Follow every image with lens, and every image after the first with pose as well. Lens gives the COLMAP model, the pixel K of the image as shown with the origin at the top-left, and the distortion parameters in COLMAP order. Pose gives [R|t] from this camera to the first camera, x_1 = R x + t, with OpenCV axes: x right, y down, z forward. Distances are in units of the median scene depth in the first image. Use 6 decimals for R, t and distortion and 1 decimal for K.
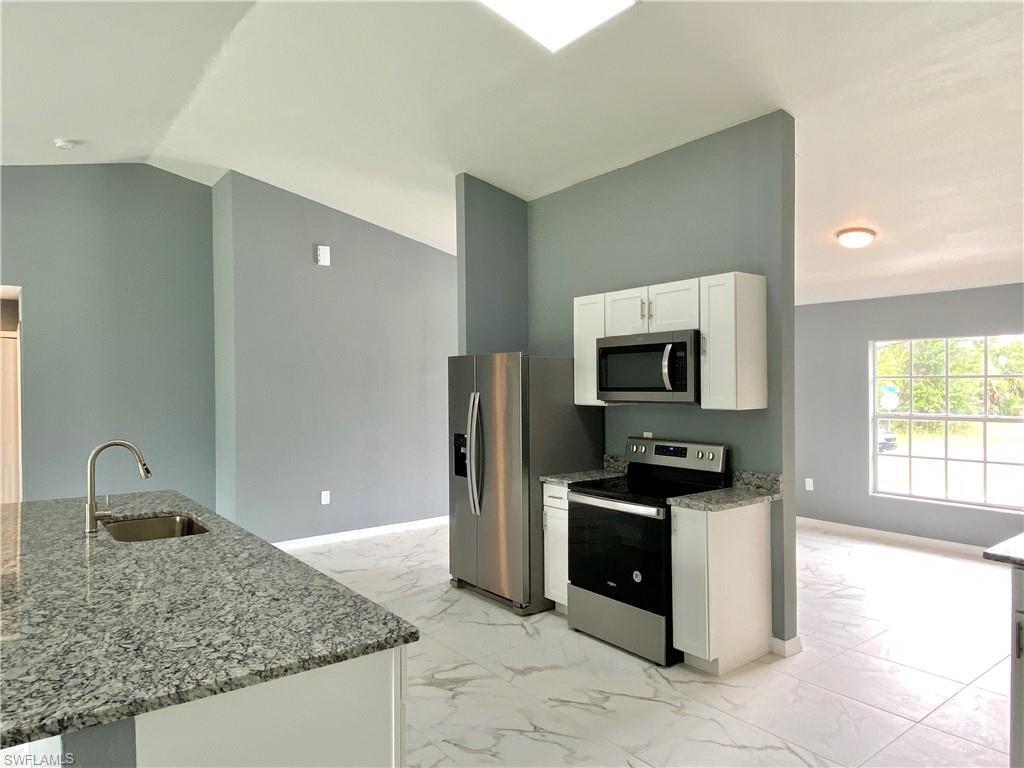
lens RADIAL K [[660.5, 0, 512.4], [0, 660.5, 377.3], [0, 0, 1]] dist [-0.003176, -0.002161]
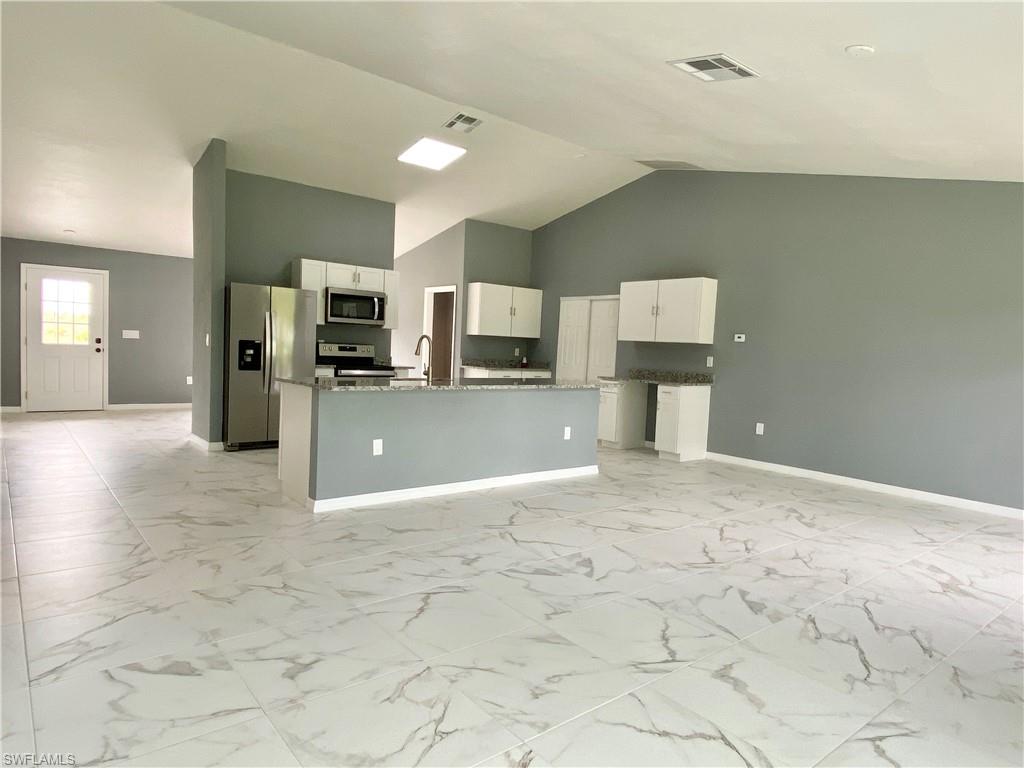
lens RADIAL K [[621.8, 0, 512.7], [0, 621.8, 388.9], [0, 0, 1]] dist [-0.002954, -0.006472]
pose [[-0.039119, -0.068504, 0.996884, -1.670951], [-0.059070, 0.996061, 0.066129, 0.078363], [-0.997487, -0.056299, -0.043012, 0.573558]]
